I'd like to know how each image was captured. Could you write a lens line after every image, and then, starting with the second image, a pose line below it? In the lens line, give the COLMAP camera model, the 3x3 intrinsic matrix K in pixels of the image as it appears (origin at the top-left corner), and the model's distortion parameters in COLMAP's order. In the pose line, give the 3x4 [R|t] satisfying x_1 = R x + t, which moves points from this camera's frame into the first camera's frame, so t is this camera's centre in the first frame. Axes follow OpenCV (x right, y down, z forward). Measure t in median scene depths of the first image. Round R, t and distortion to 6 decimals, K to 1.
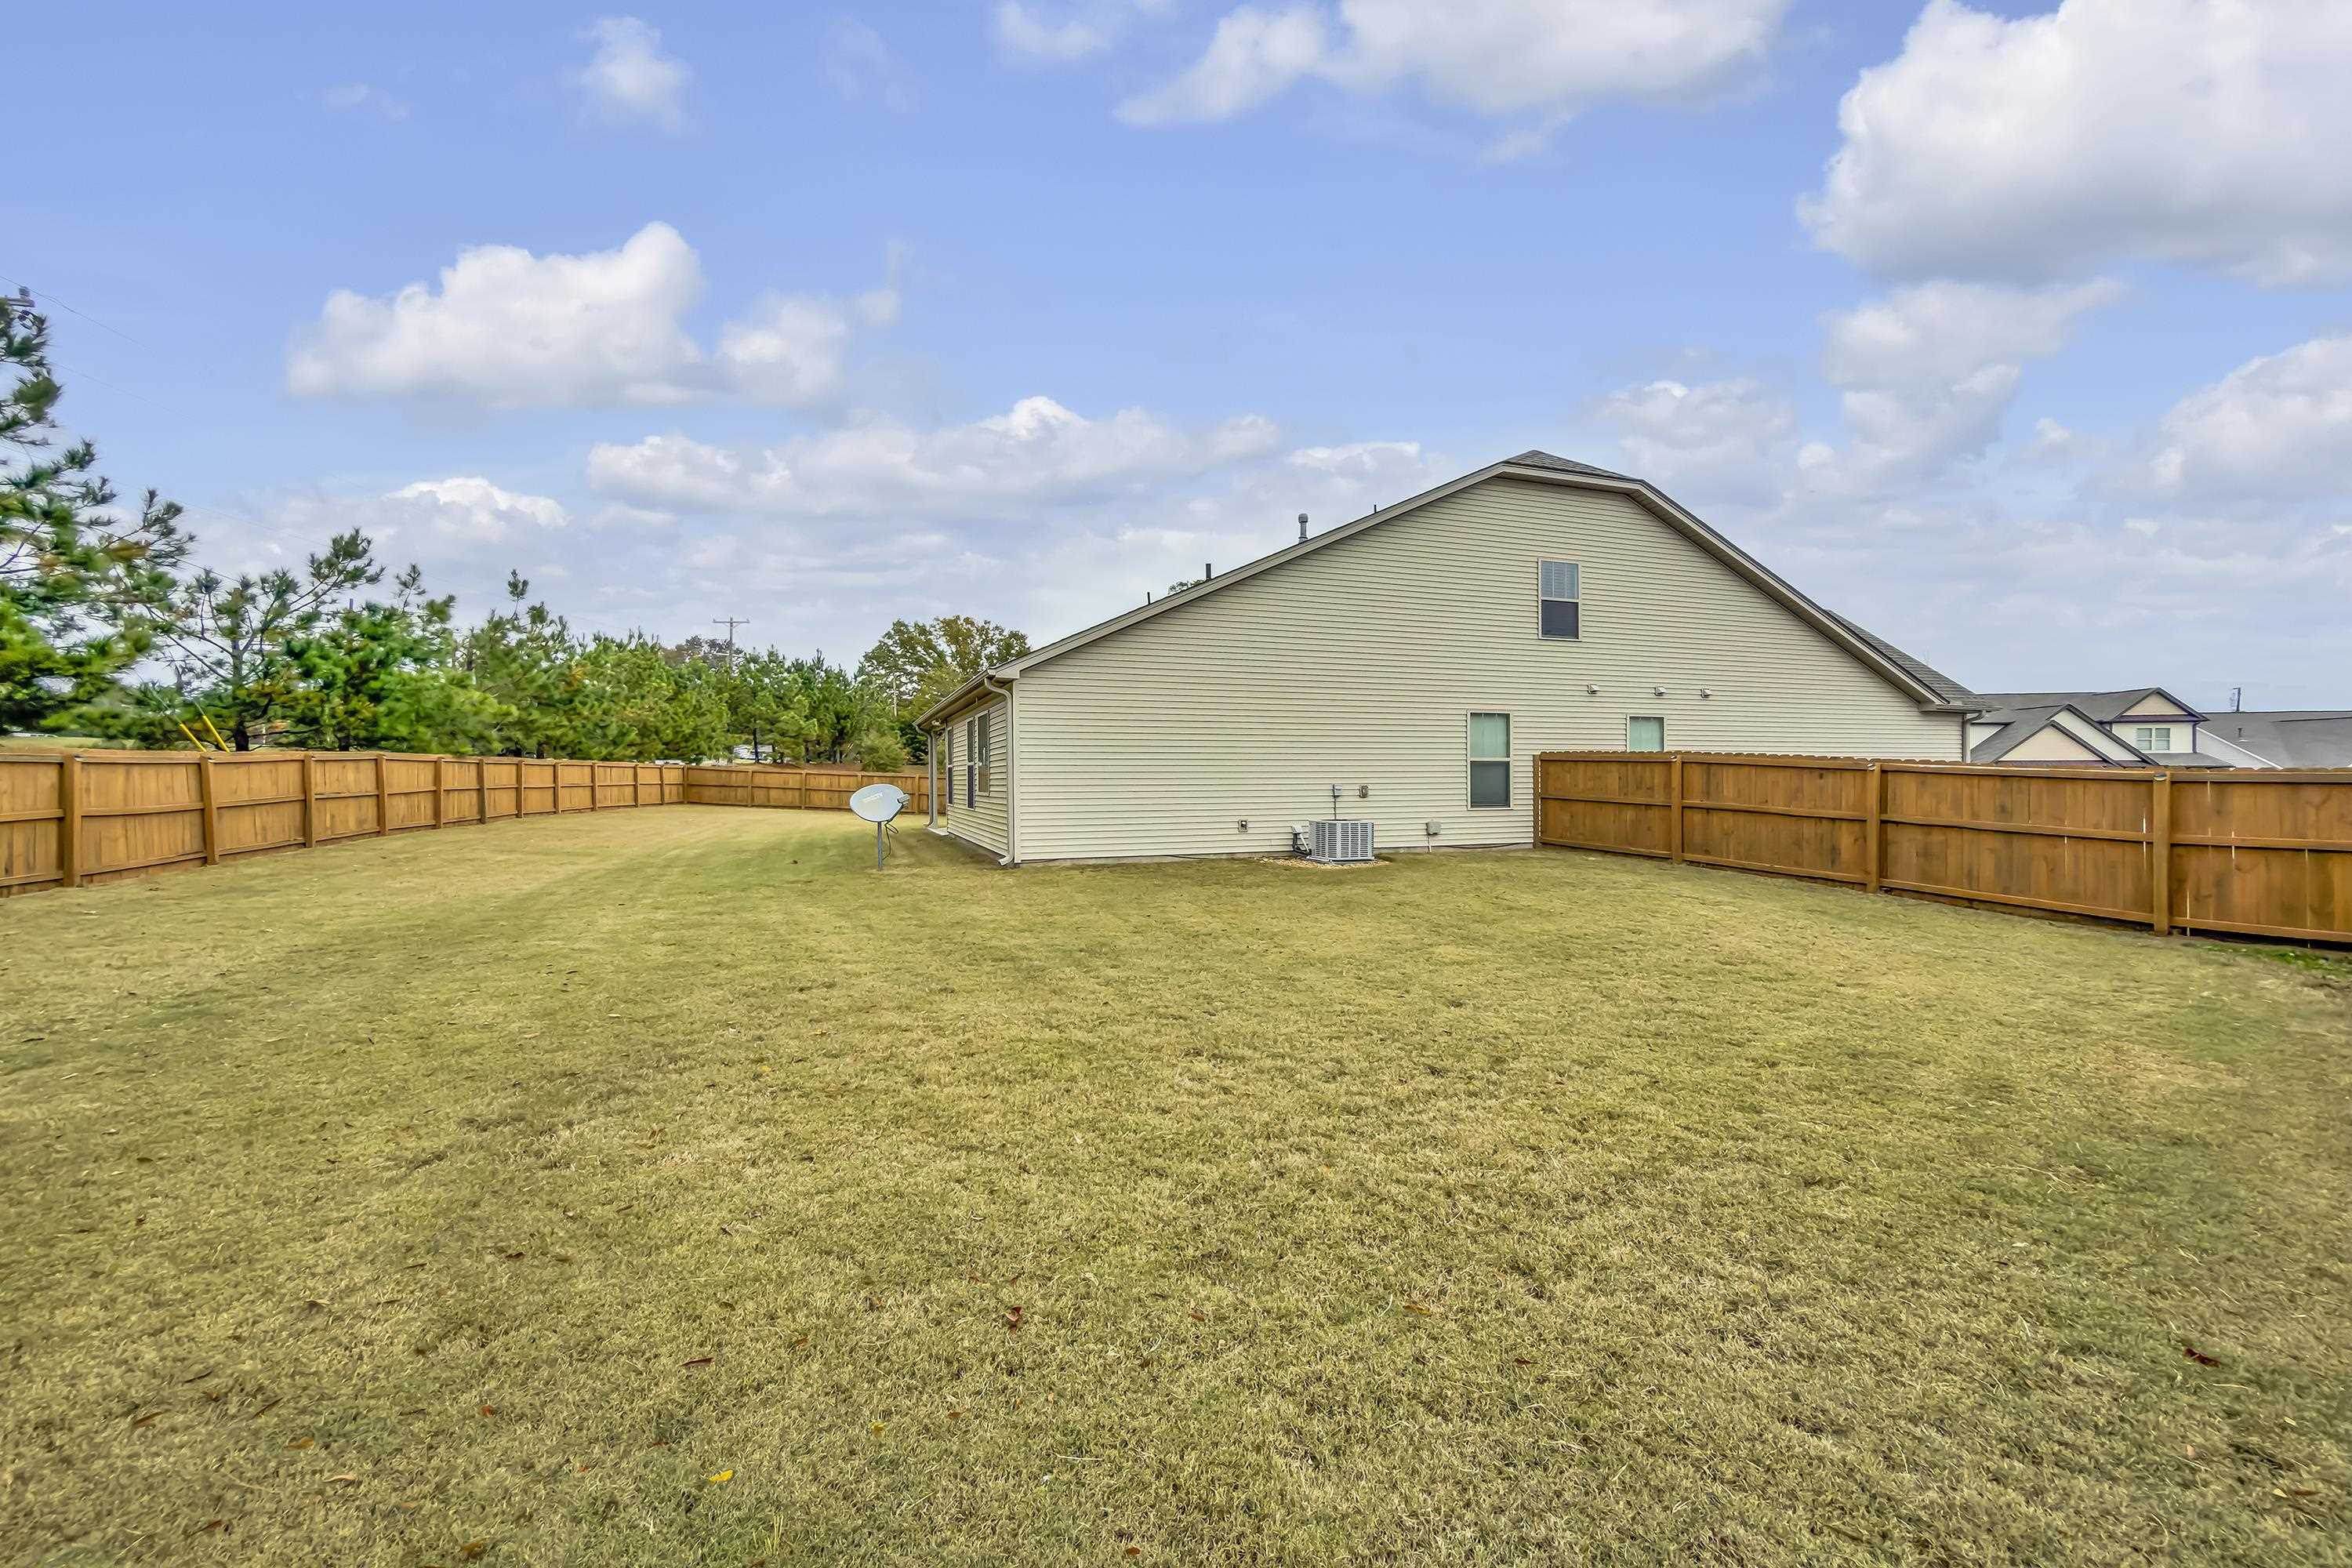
lens RADIAL K [[910.0, 0, 1176.0], [0, 910.0, 784.0], [0, 0, 1]] dist [-0.000126, 0.000020]
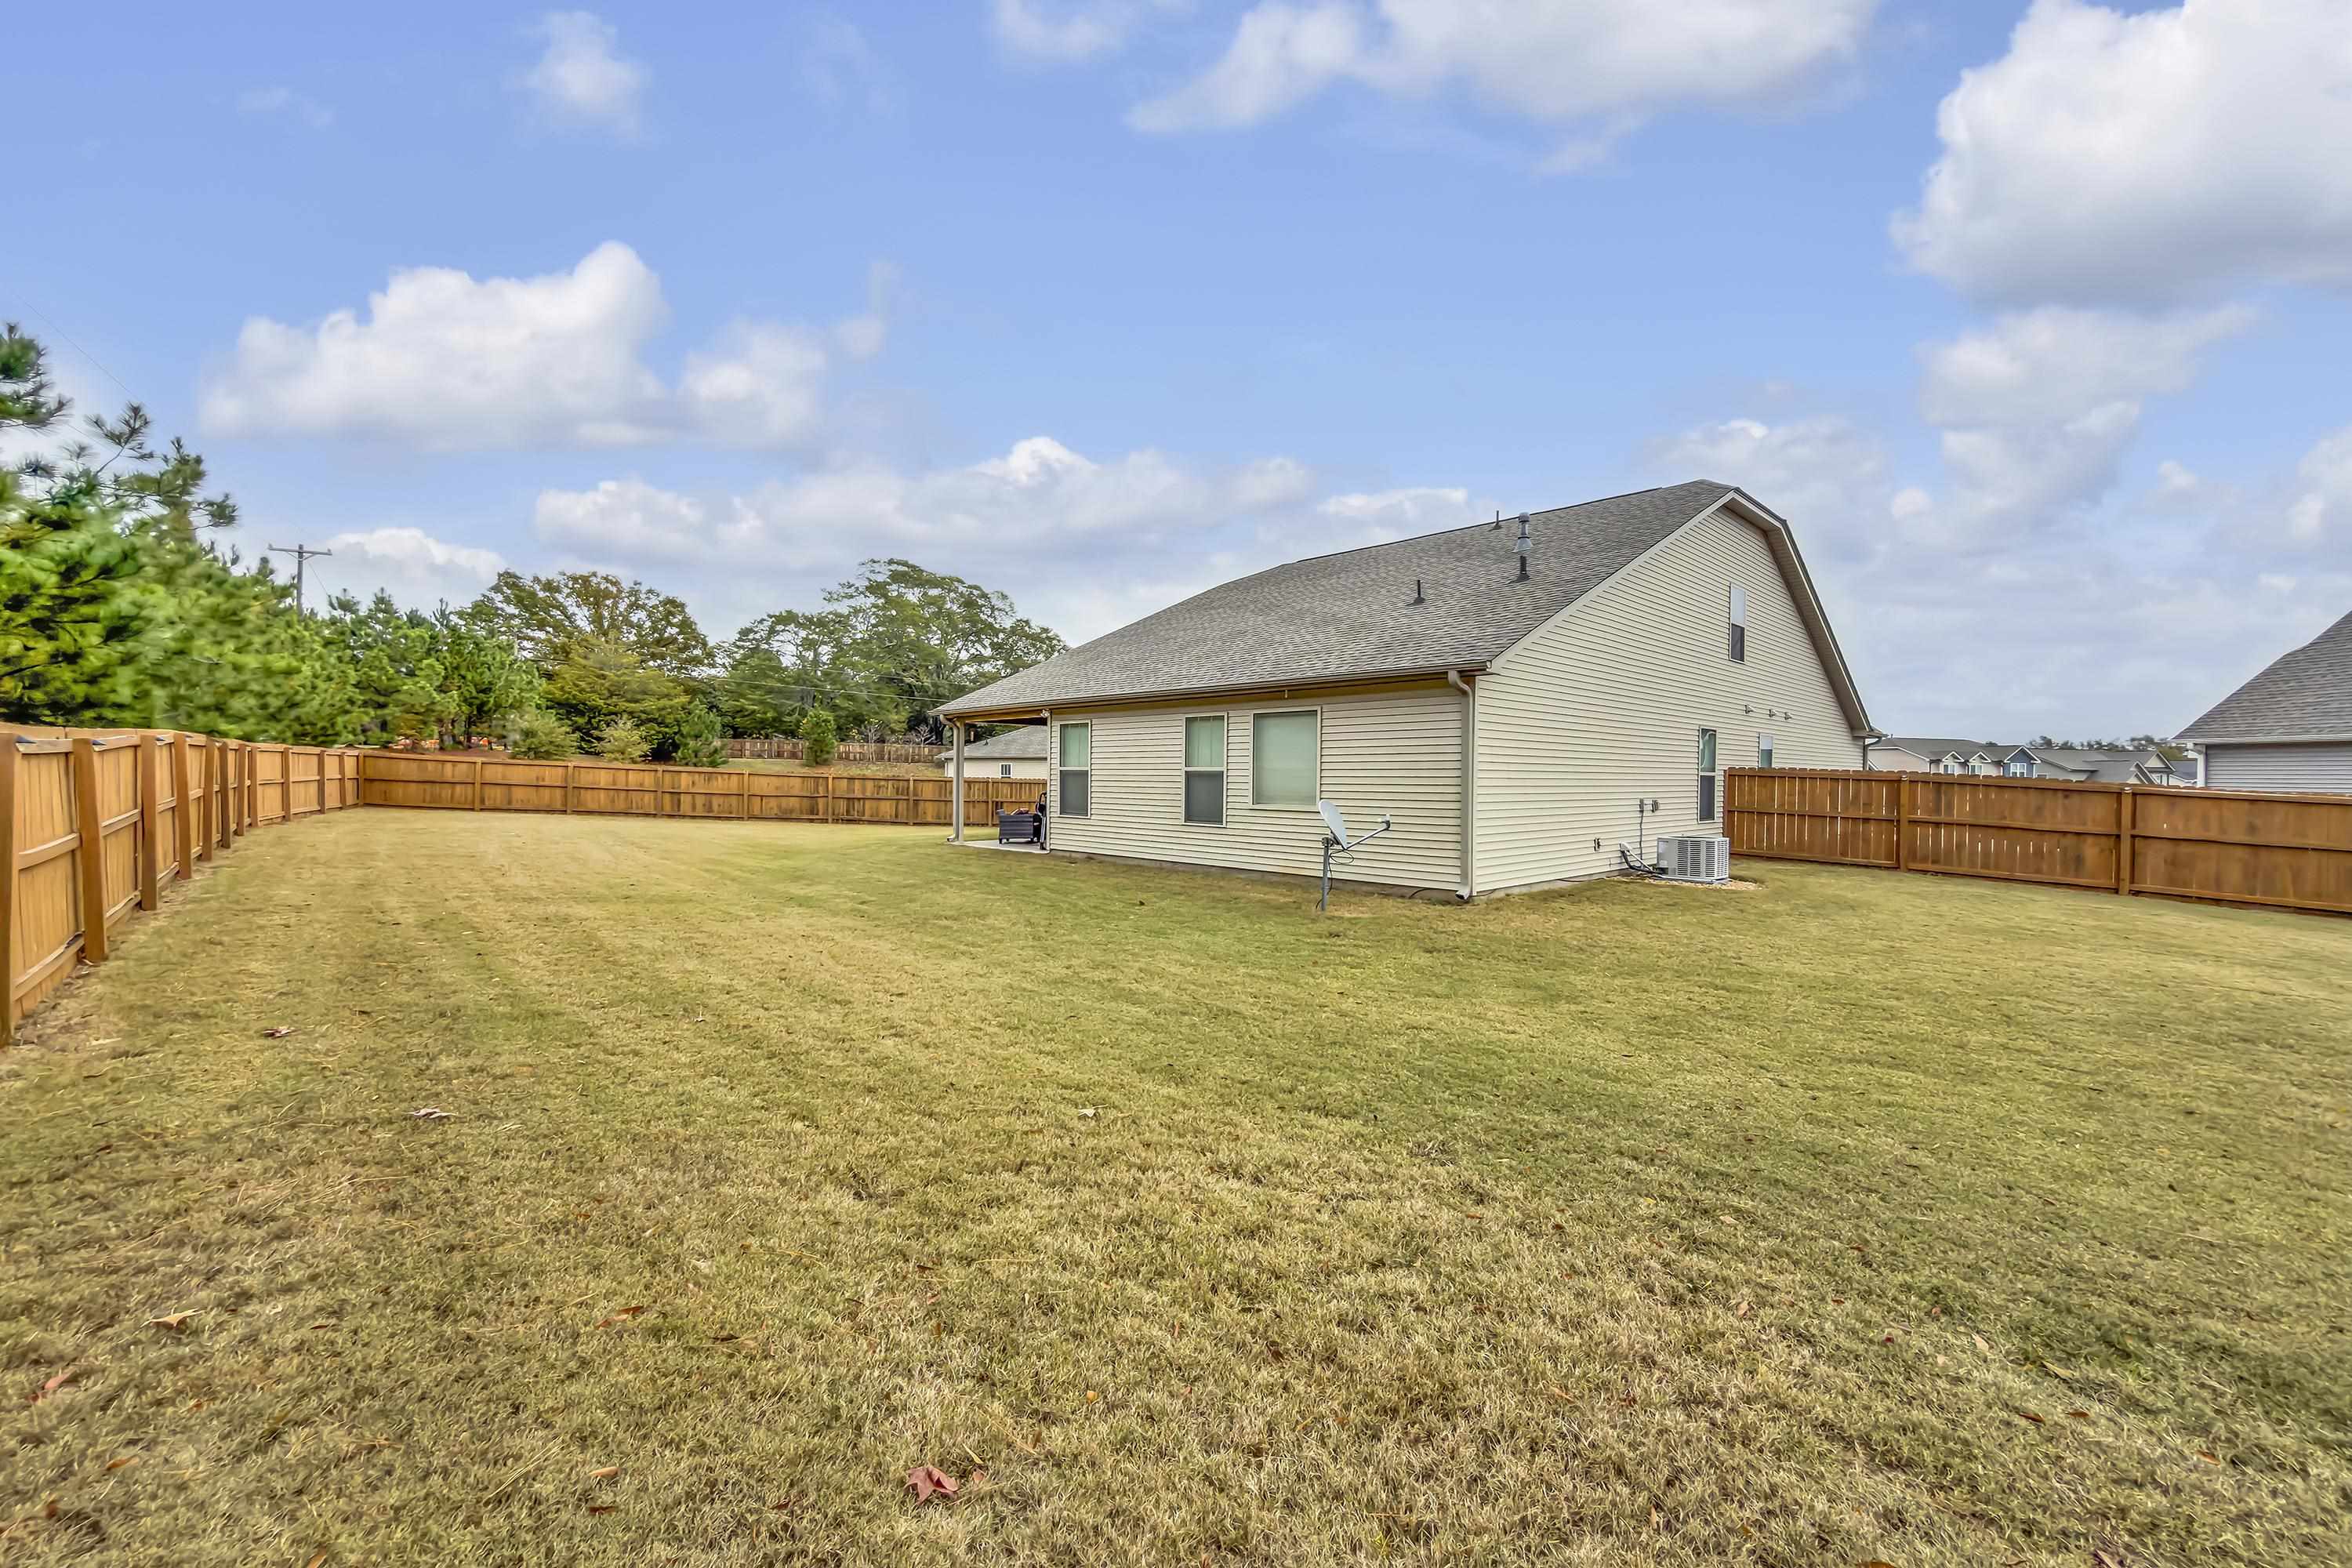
lens RADIAL K [[910.0, 0, 1176.0], [0, 910.0, 784.0], [0, 0, 1]] dist [-0.000126, 0.000020]
pose [[0.921539, 0.008491, 0.388192, -0.614861], [-0.010779, 0.999935, 0.003717, -0.012837], [-0.388135, -0.007610, 0.921571, 0.283179]]
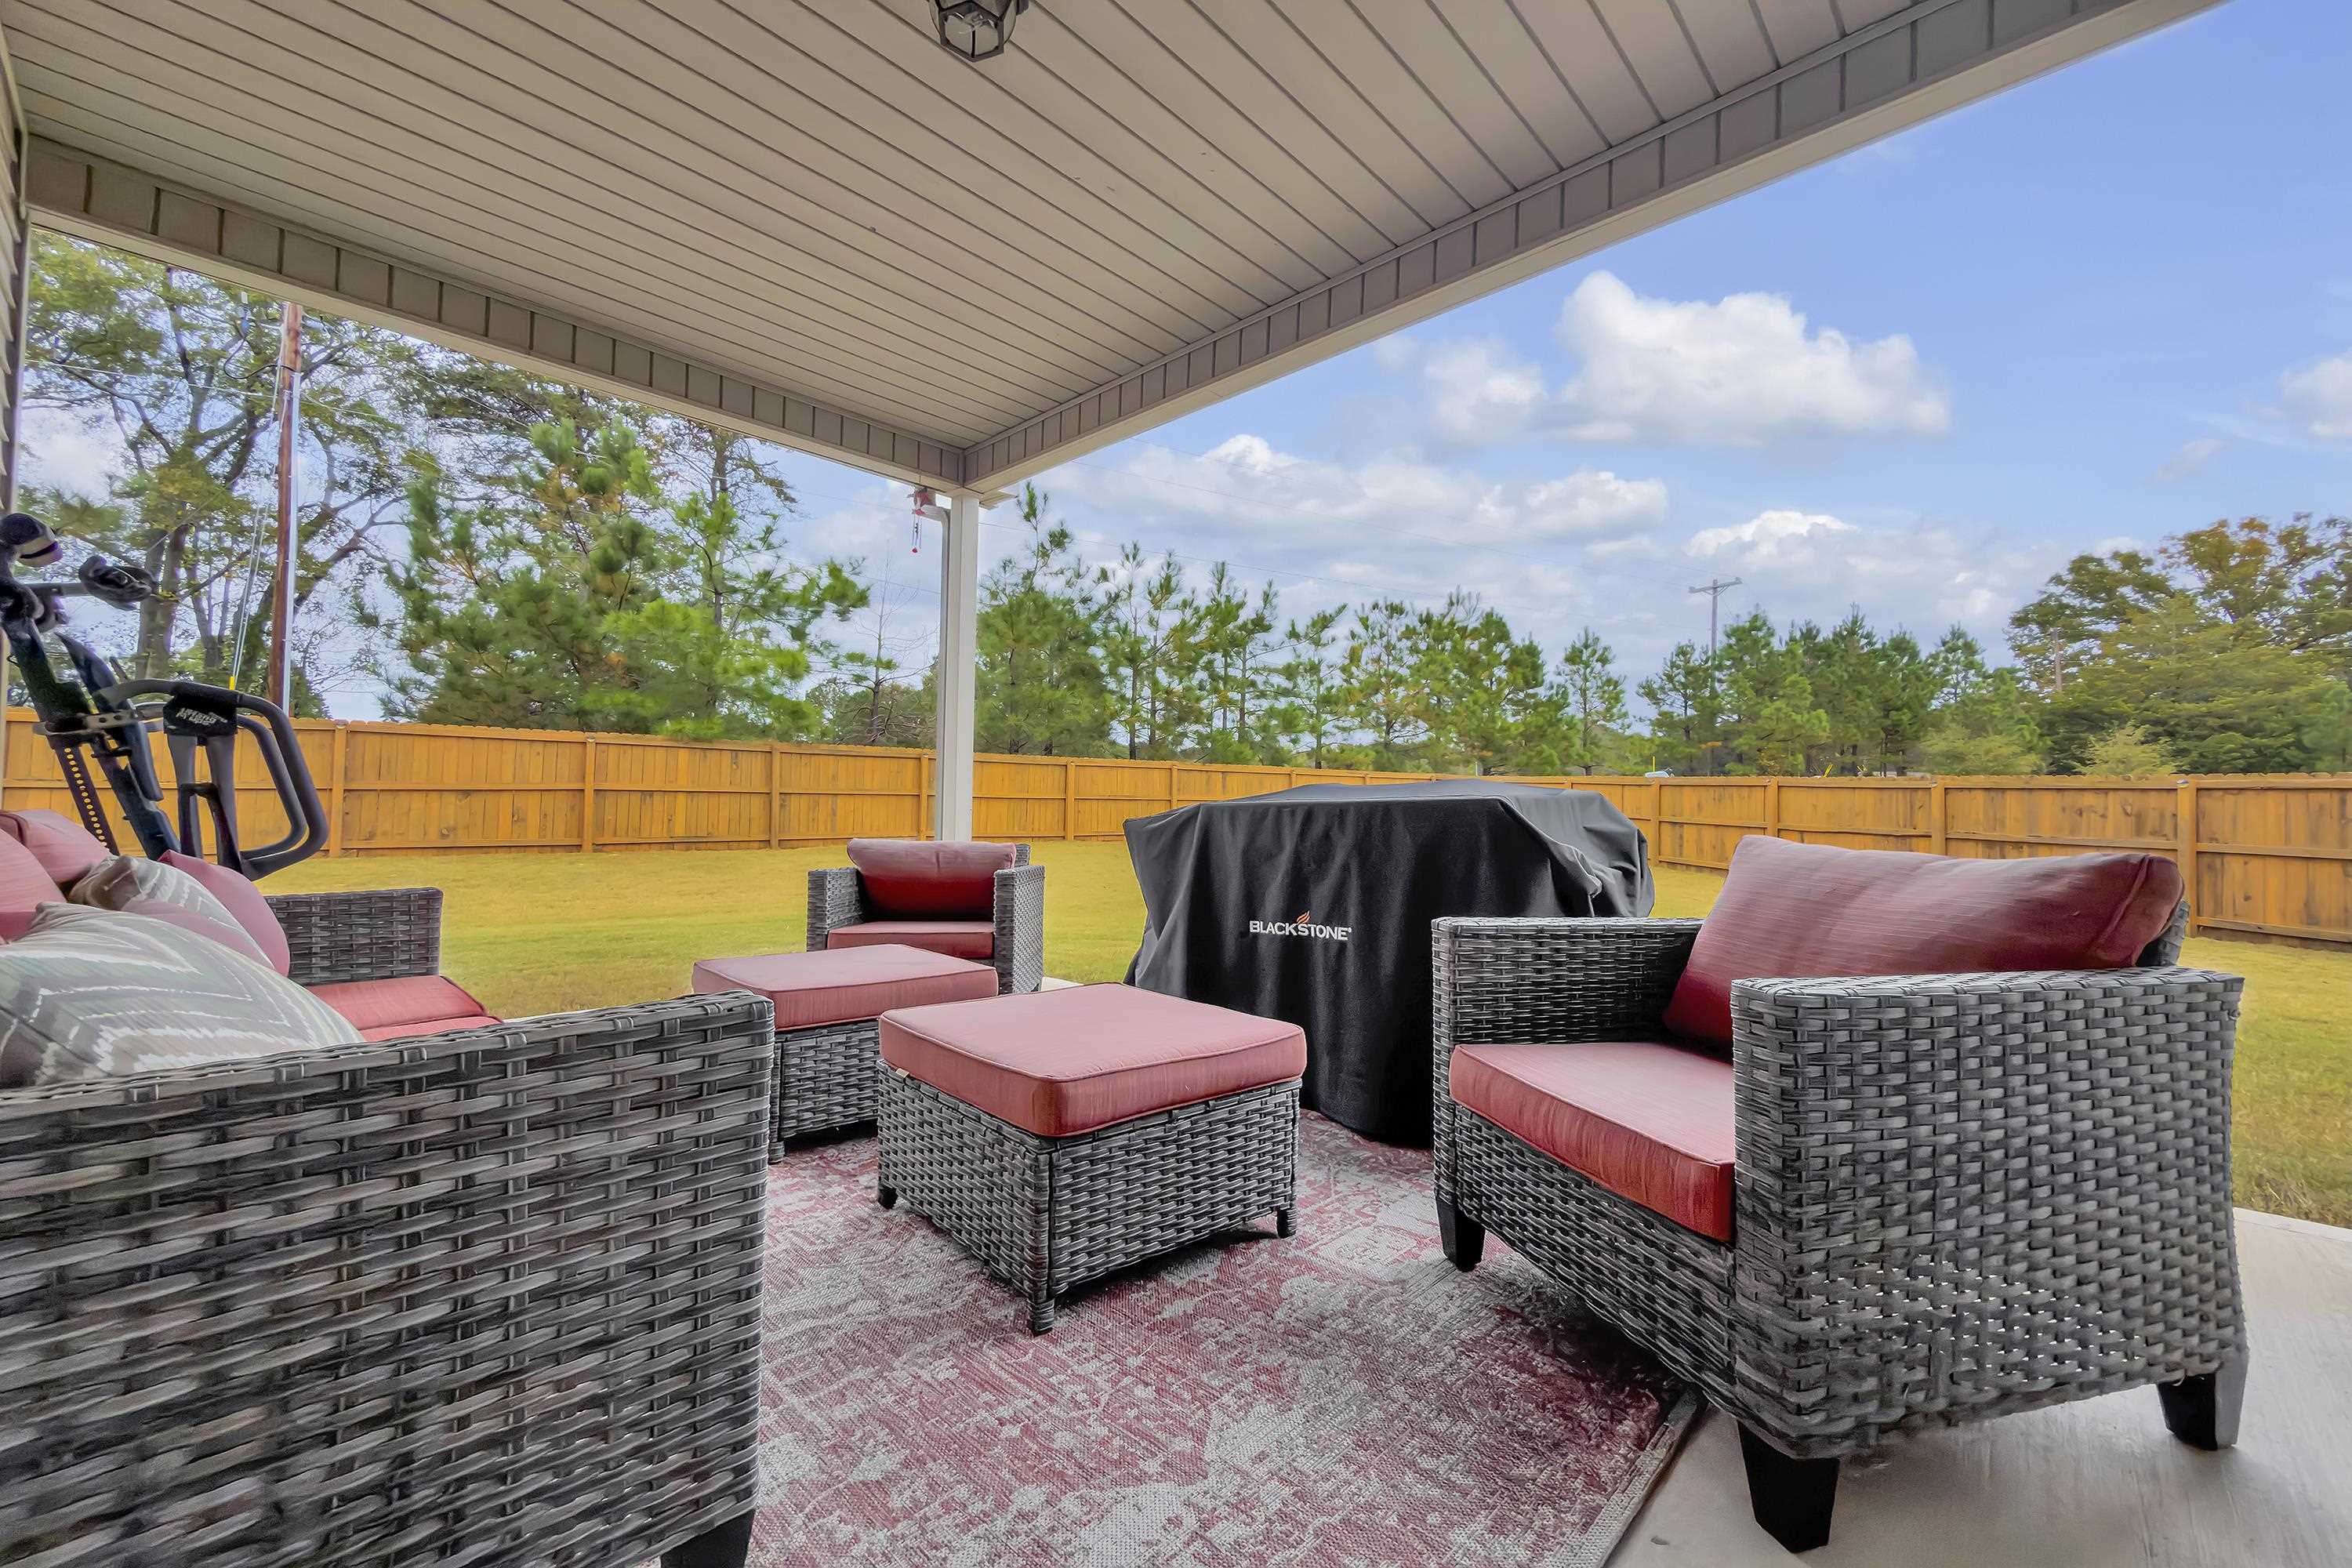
lens RADIAL K [[910.0, 0, 1176.0], [0, 910.0, 784.0], [0, 0, 1]] dist [-0.000126, 0.000020]
pose [[0.425964, 0.017413, -0.904573, -0.073344], [-0.038535, 0.999257, 0.001090, -0.015189], [0.903919, 0.034393, 0.426318, 1.484857]]
